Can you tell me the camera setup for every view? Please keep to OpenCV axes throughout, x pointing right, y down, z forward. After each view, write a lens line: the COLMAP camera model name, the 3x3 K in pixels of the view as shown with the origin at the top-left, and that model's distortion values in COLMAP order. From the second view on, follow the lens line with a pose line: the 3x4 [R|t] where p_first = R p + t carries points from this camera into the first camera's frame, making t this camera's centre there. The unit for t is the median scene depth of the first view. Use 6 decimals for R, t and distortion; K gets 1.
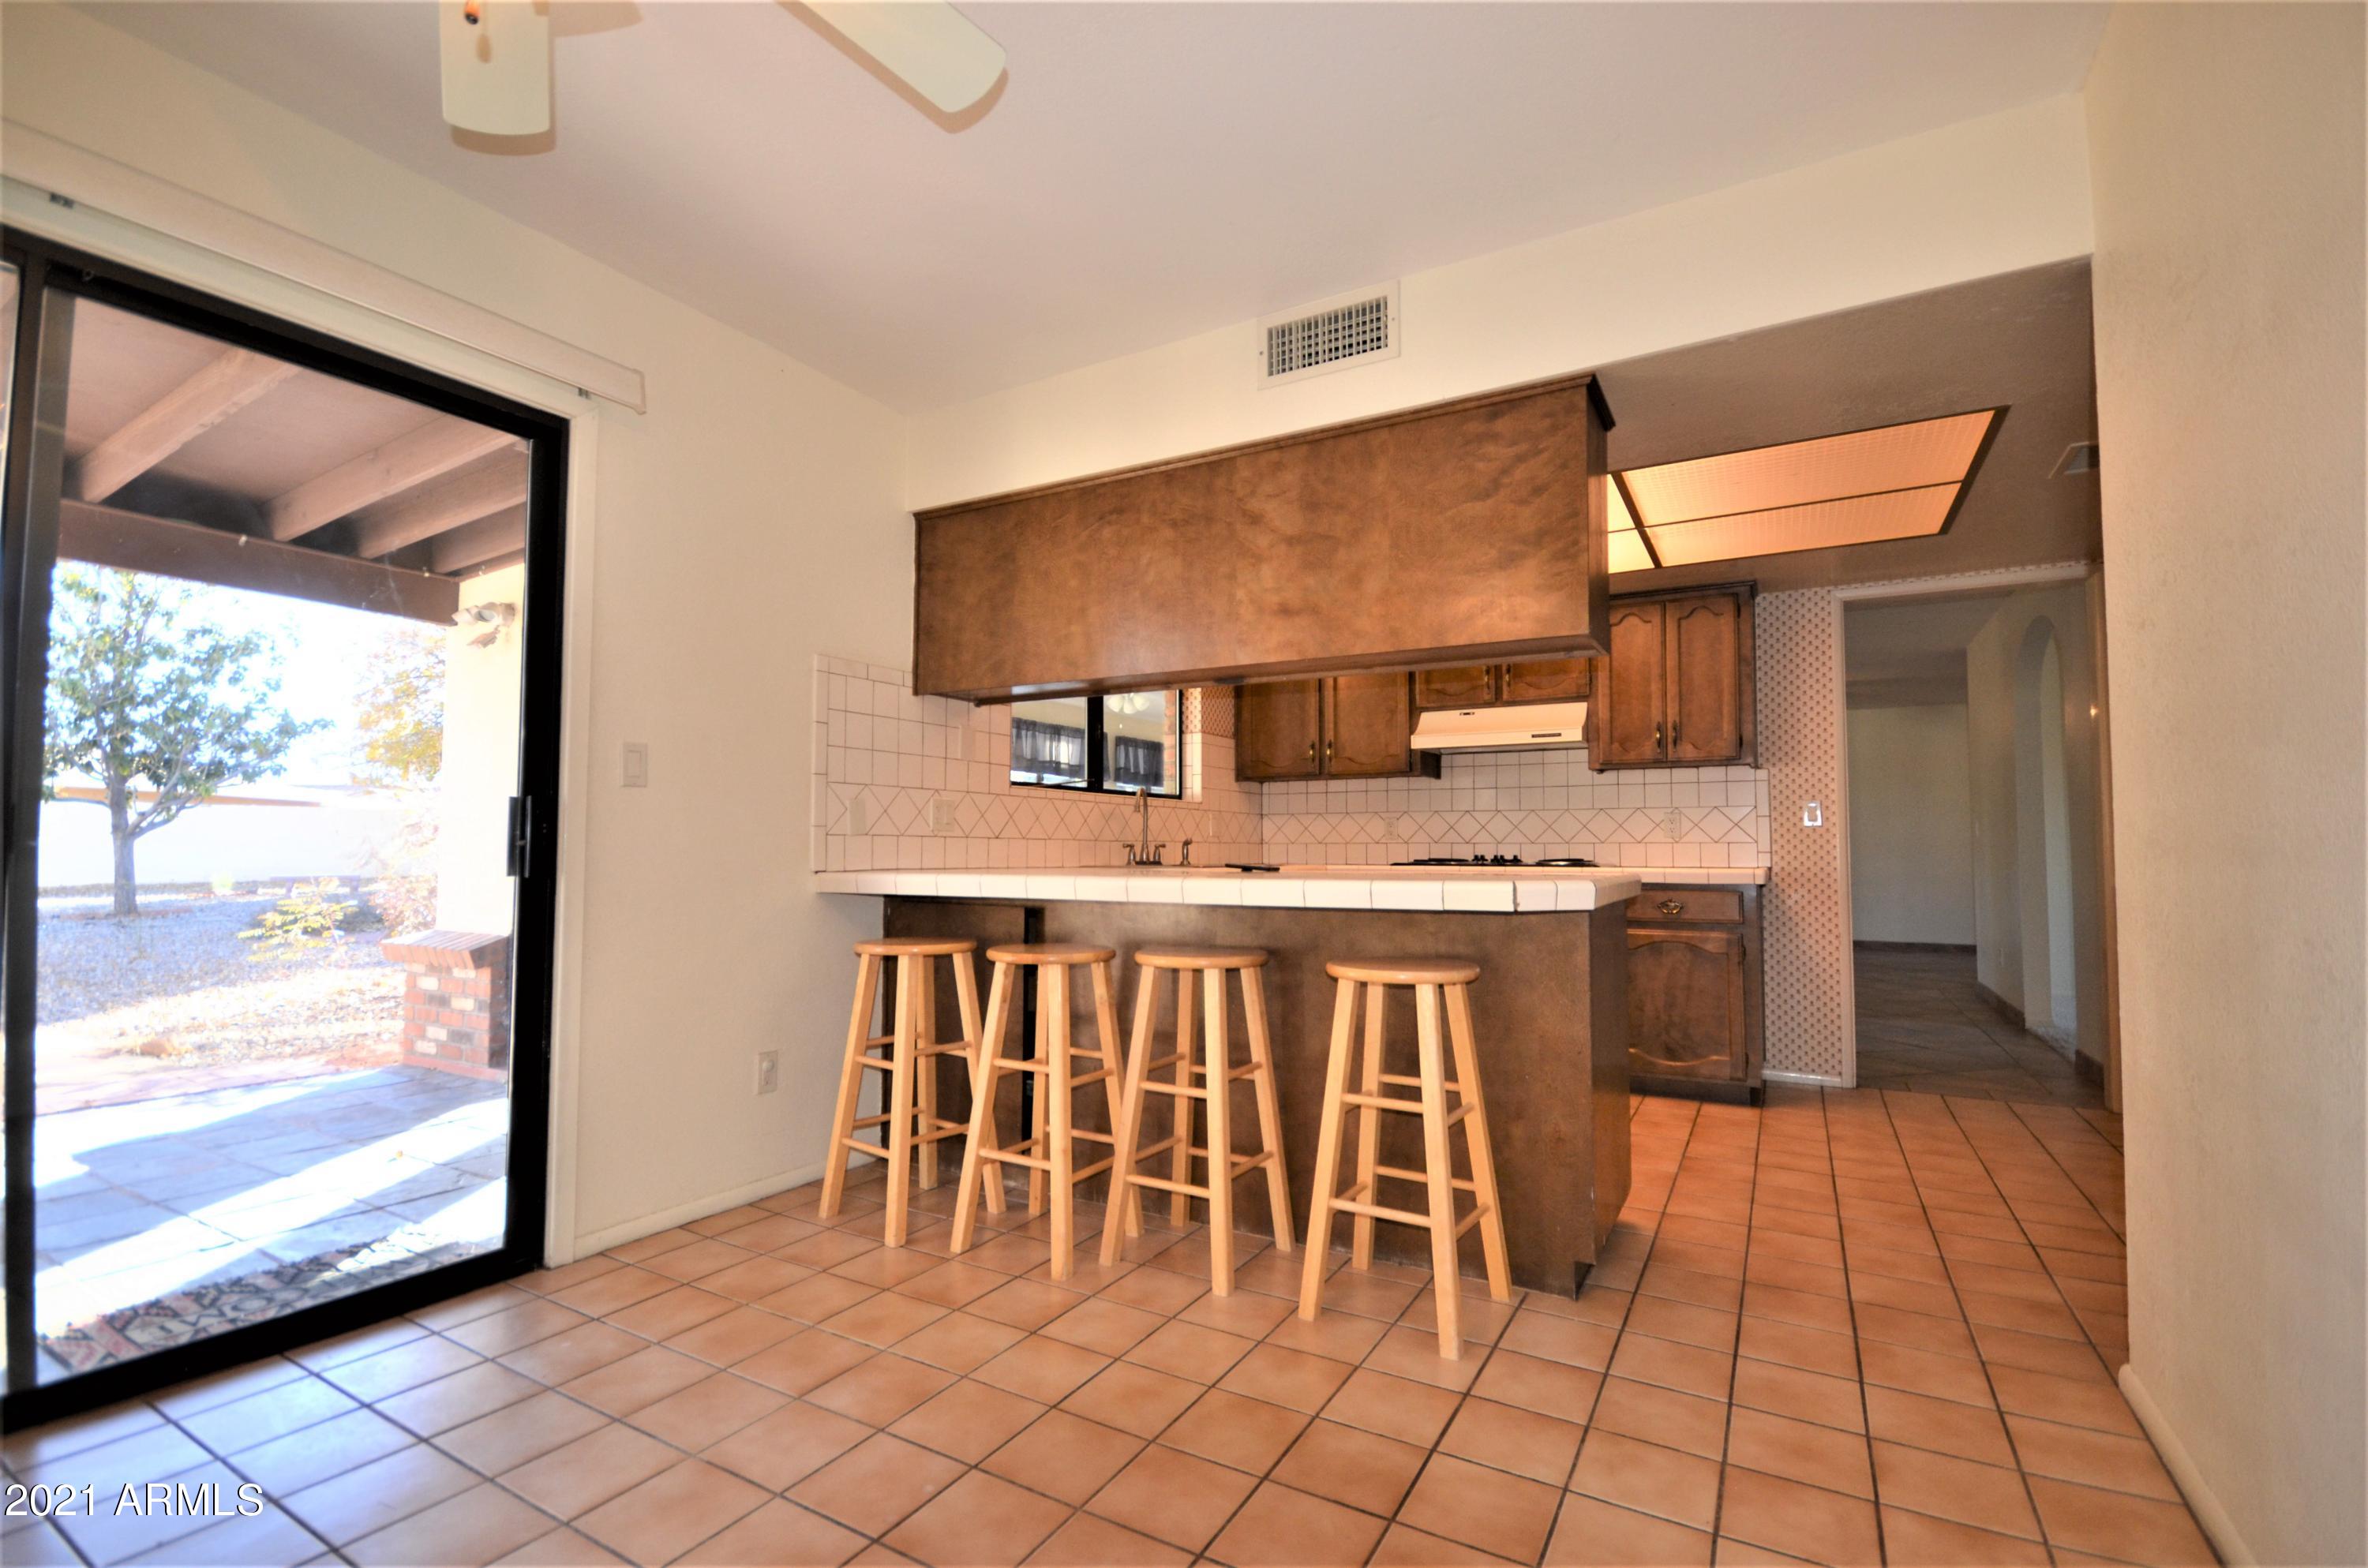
lens RADIAL K [[1038.6, 0, 1186.3], [0, 1038.6, 813.1], [0, 0, 1]] dist [-0.040441, 0.000127]
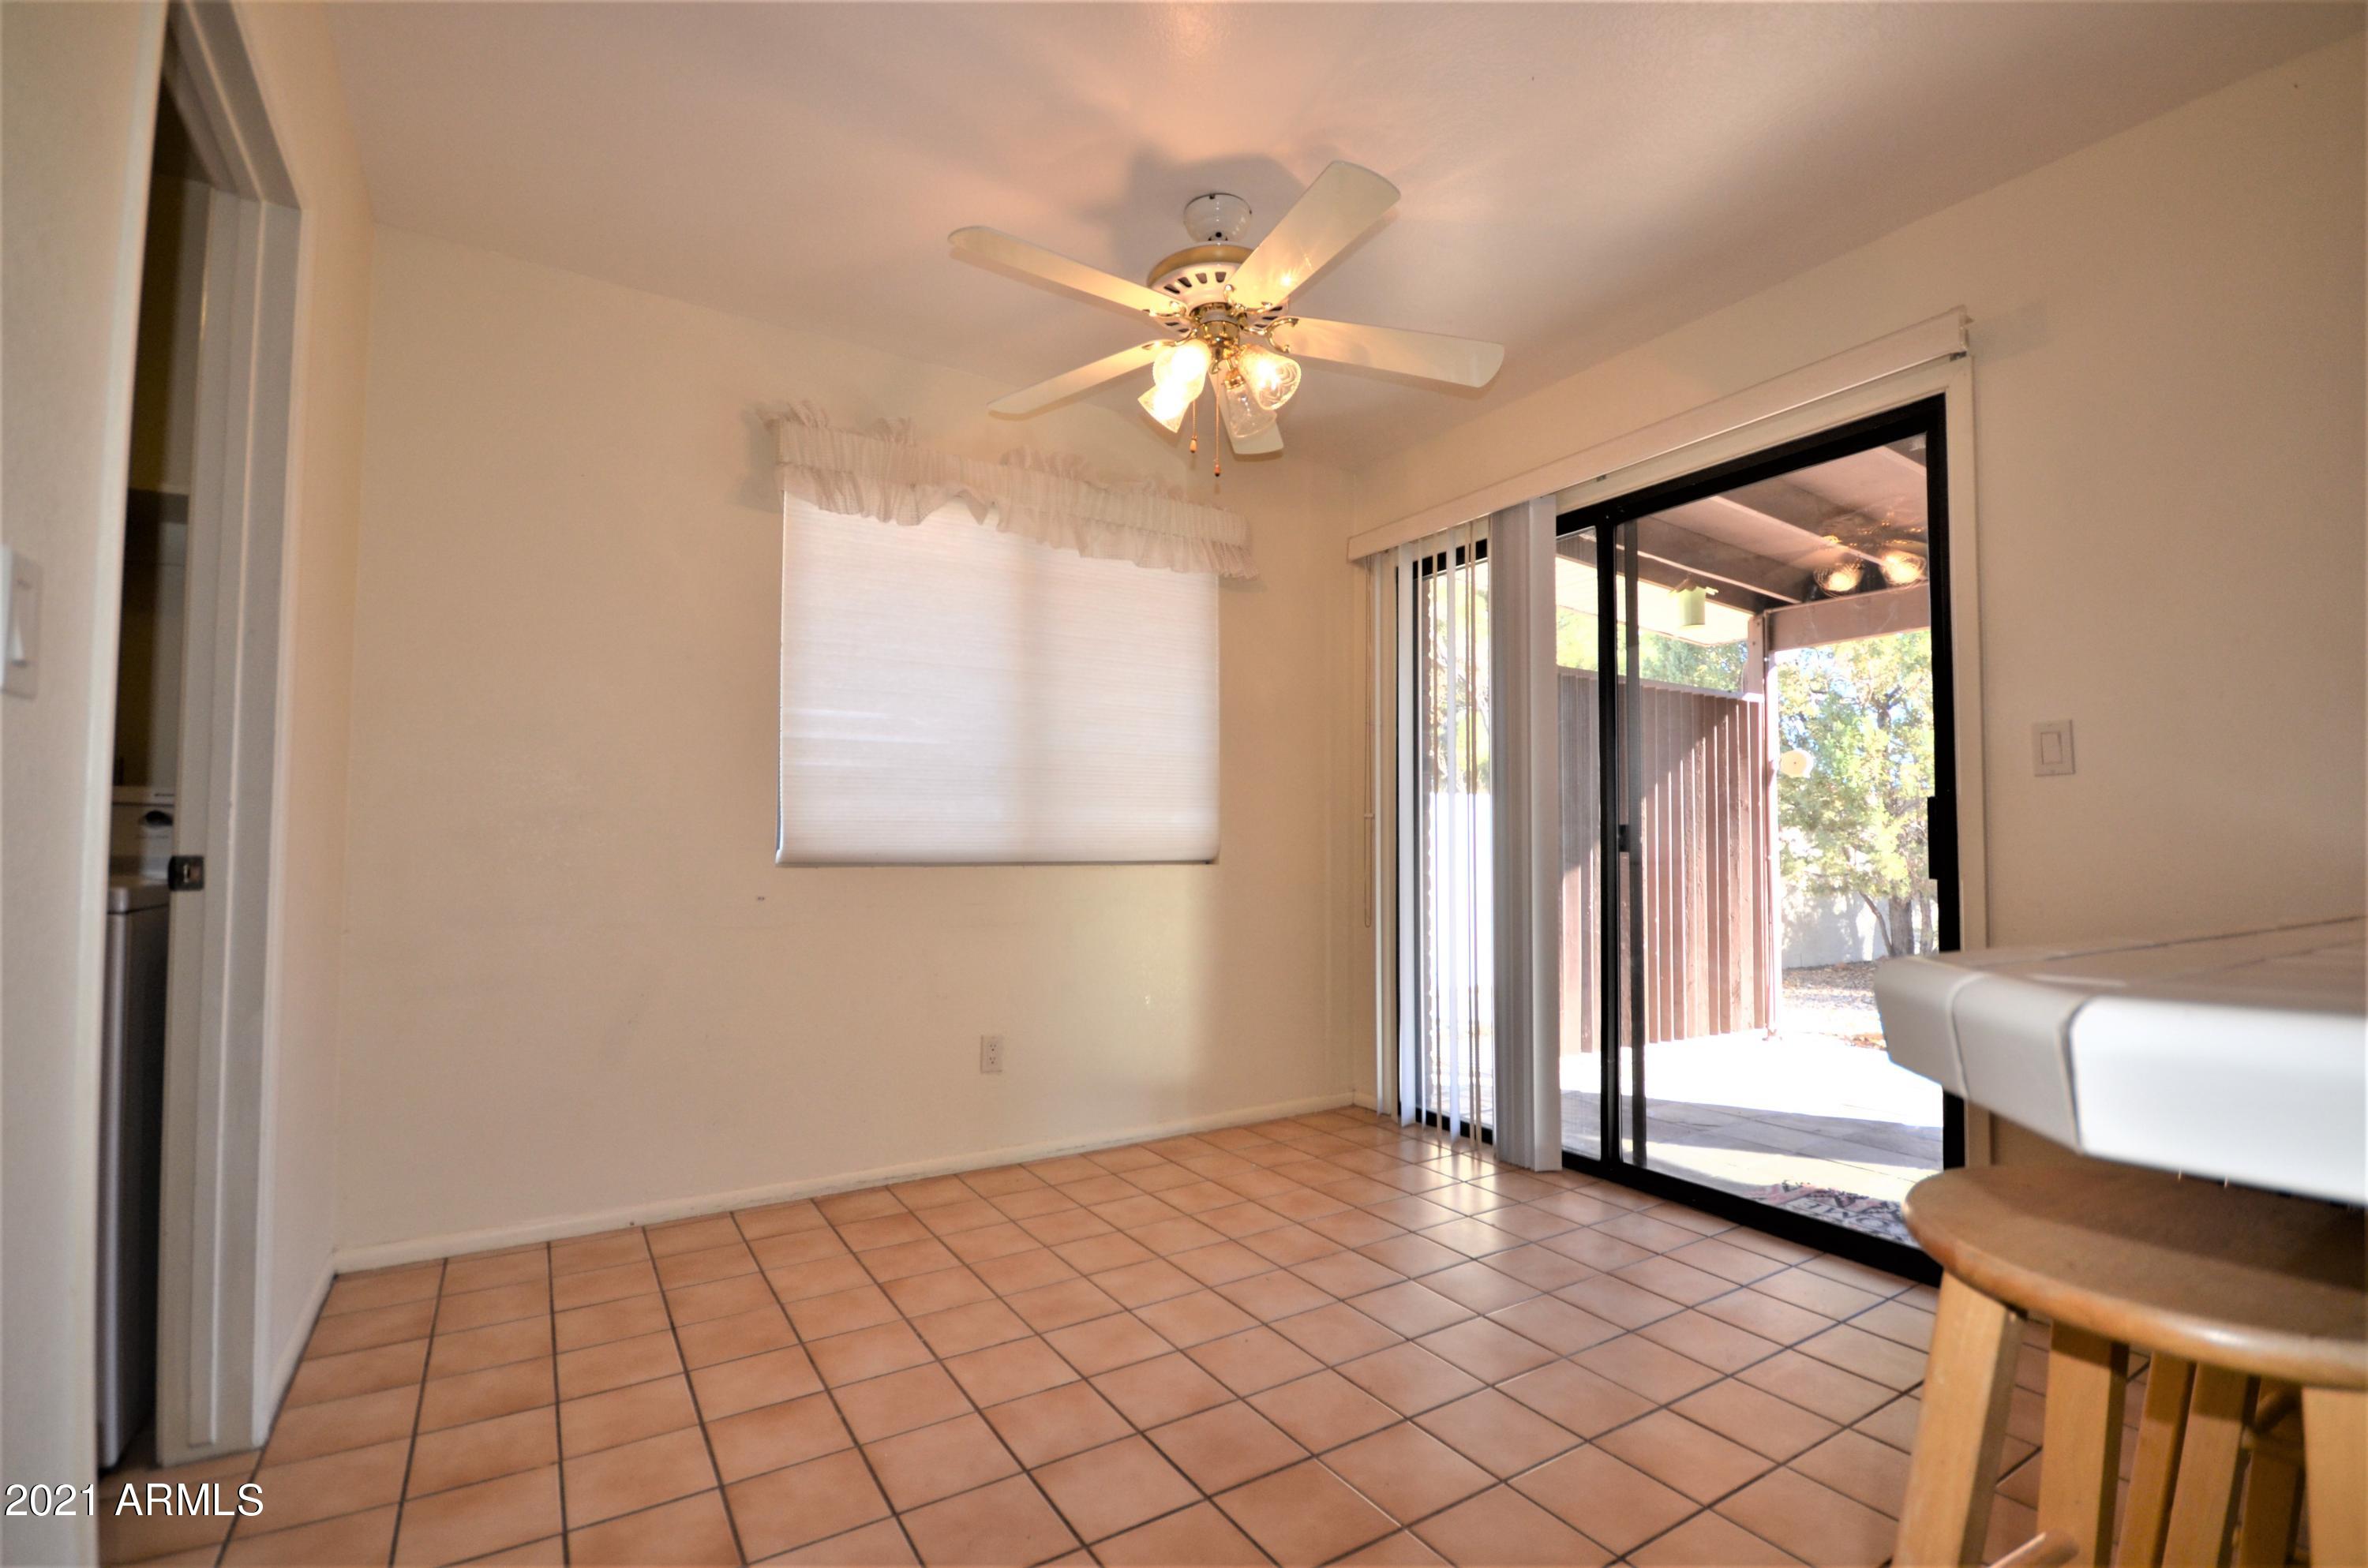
lens RADIAL K [[1038.6, 0, 1186.3], [0, 1038.6, 813.1], [0, 0, 1]] dist [-0.040441, 0.000127]
pose [[-0.474989, -0.030210, -0.879473, 0.551471], [0.026671, 0.998457, -0.048702, 0.028223], [0.879588, -0.046590, -0.473450, 0.834183]]
